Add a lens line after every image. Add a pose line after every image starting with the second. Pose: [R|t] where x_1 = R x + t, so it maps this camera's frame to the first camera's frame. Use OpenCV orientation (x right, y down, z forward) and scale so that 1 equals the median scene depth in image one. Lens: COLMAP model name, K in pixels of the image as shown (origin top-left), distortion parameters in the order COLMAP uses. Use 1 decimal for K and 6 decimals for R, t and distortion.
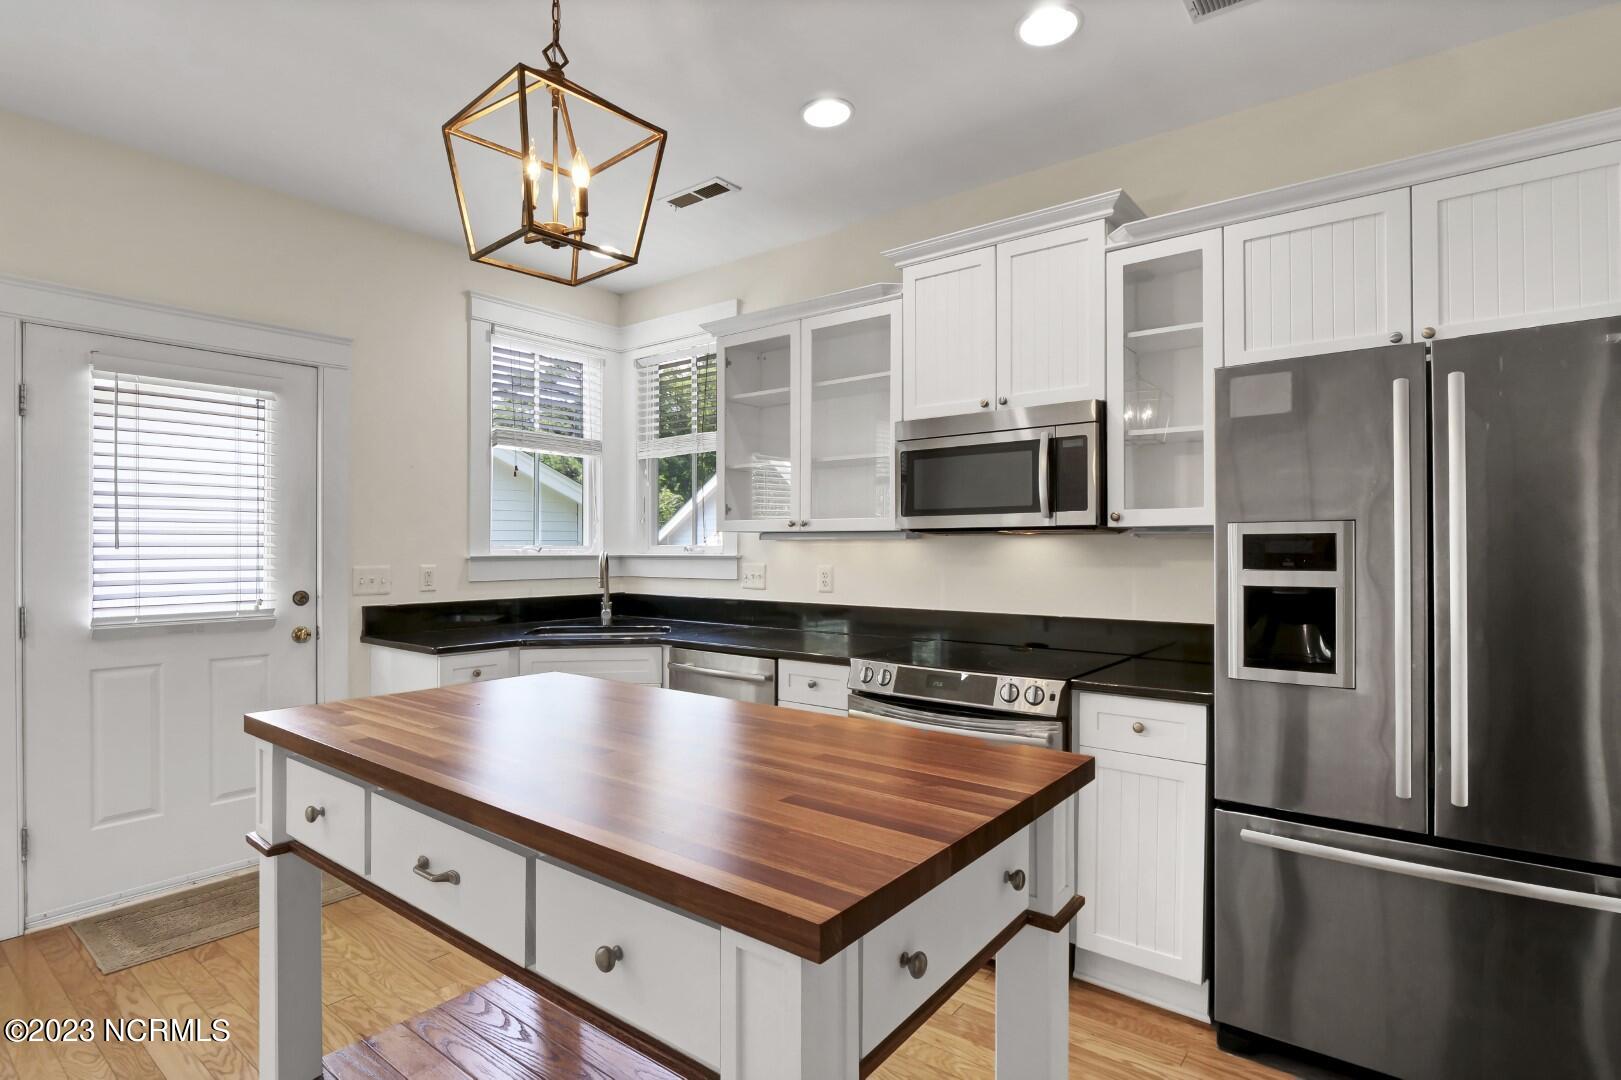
lens RADIAL K [[804.9, 0, 810.1], [0, 804.9, 540.9], [0, 0, 1]] dist [-0.013123, 0.000329]
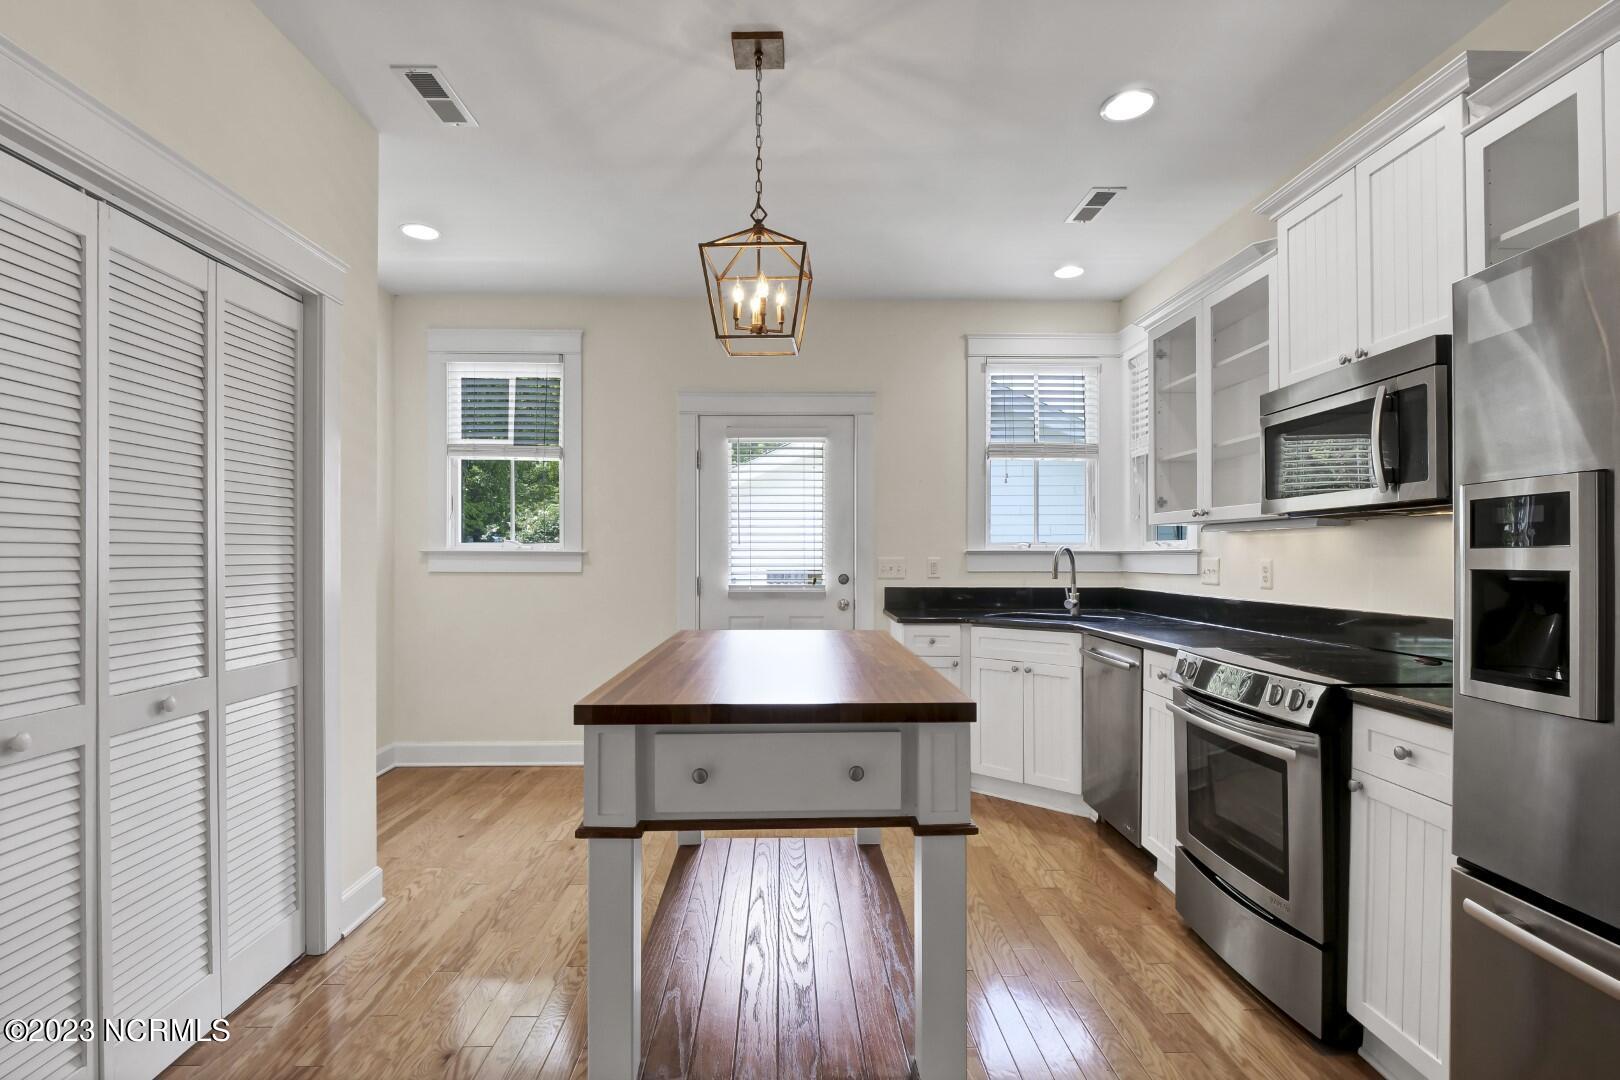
lens RADIAL K [[804.4, 0, 807.0], [0, 804.4, 548.5], [0, 0, 1]] dist [-0.013123, 0.000329]
pose [[0.639889, -0.005933, -0.768445, 0.486770], [0.005092, 0.999981, -0.003481, 0.024676], [0.768451, -0.001685, 0.639907, 0.039007]]
